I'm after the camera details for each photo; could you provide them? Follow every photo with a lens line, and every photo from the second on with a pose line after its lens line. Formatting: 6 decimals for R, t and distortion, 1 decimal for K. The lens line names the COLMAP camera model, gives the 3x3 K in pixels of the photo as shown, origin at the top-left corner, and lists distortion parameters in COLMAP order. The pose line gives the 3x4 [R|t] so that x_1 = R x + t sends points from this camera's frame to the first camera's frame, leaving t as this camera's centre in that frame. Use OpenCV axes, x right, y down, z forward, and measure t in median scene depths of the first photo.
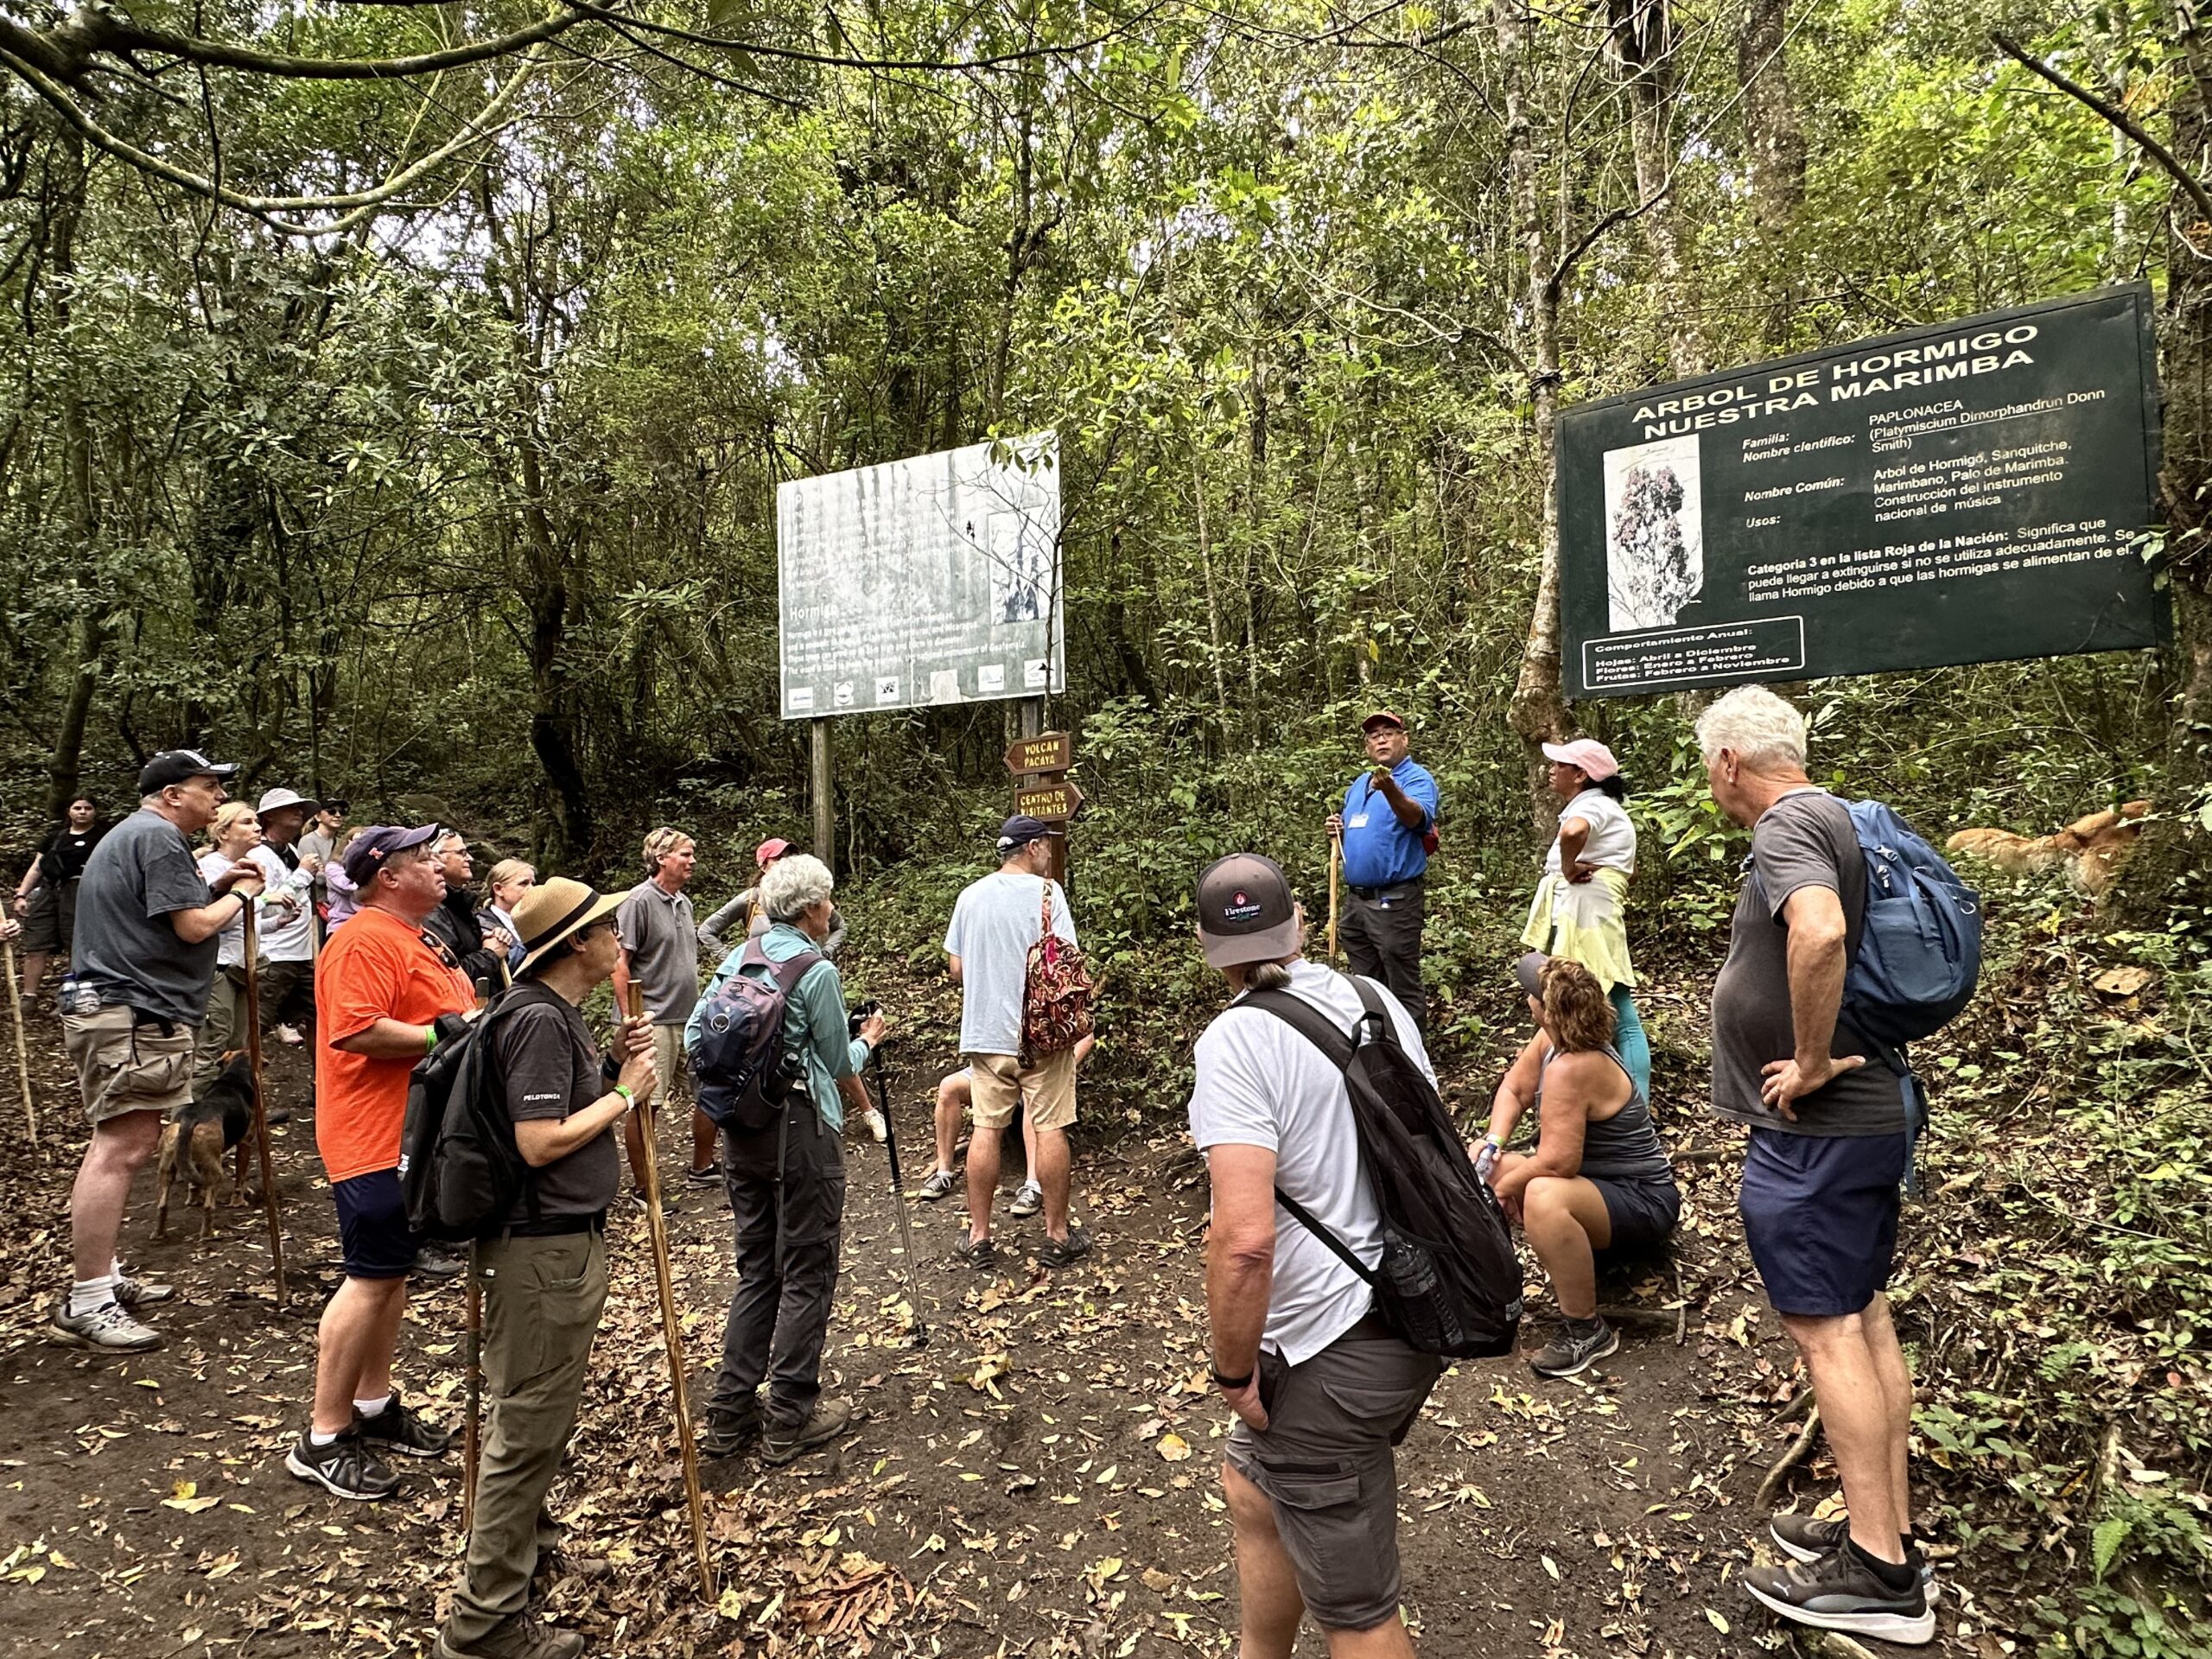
lens RADIAL K [[1201.1, 0, 1106.0], [0, 1201.1, 829.5], [0, 0, 1]] dist [0.013041, -0.002299]
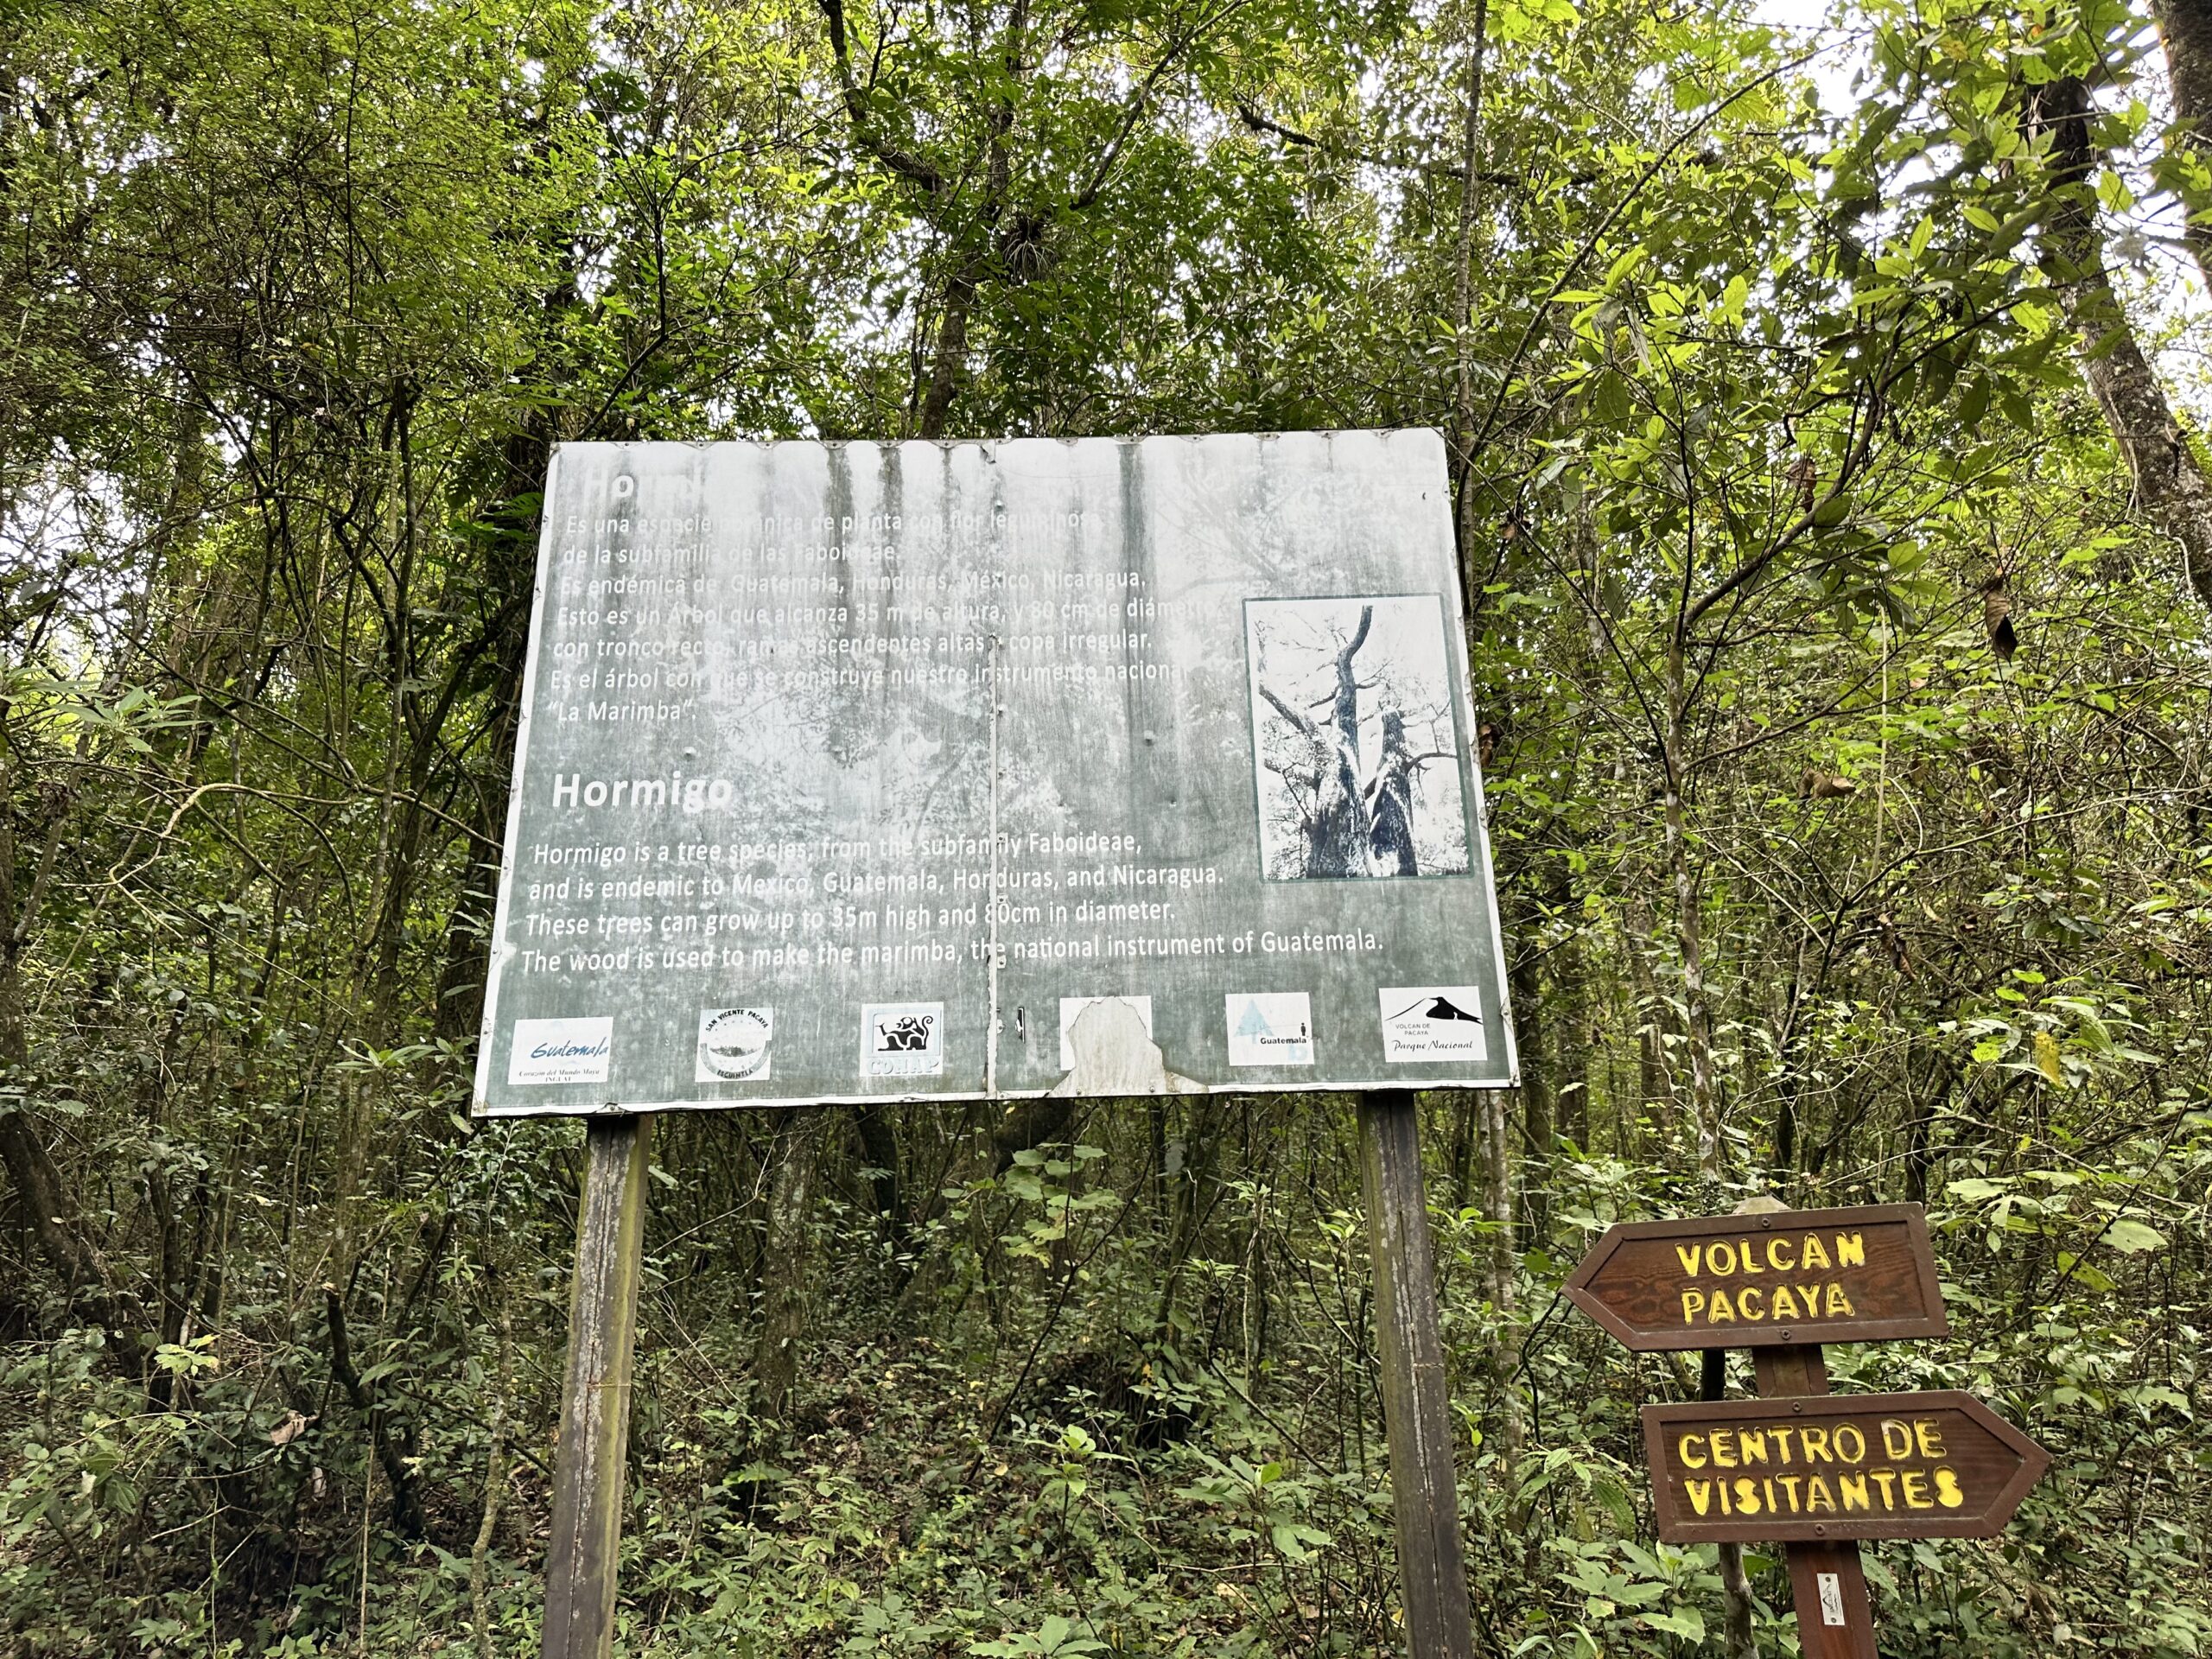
lens RADIAL K [[1530.8, 0, 1106.0], [0, 1530.8, 829.5], [0, 0, 1]] dist [0.049781, 0.000154]
pose [[0.904100, 0.151639, 0.399510, -0.184925], [-0.009285, 0.941670, -0.336409, -0.019084], [-0.427220, 0.300437, 0.852772, 0.367711]]
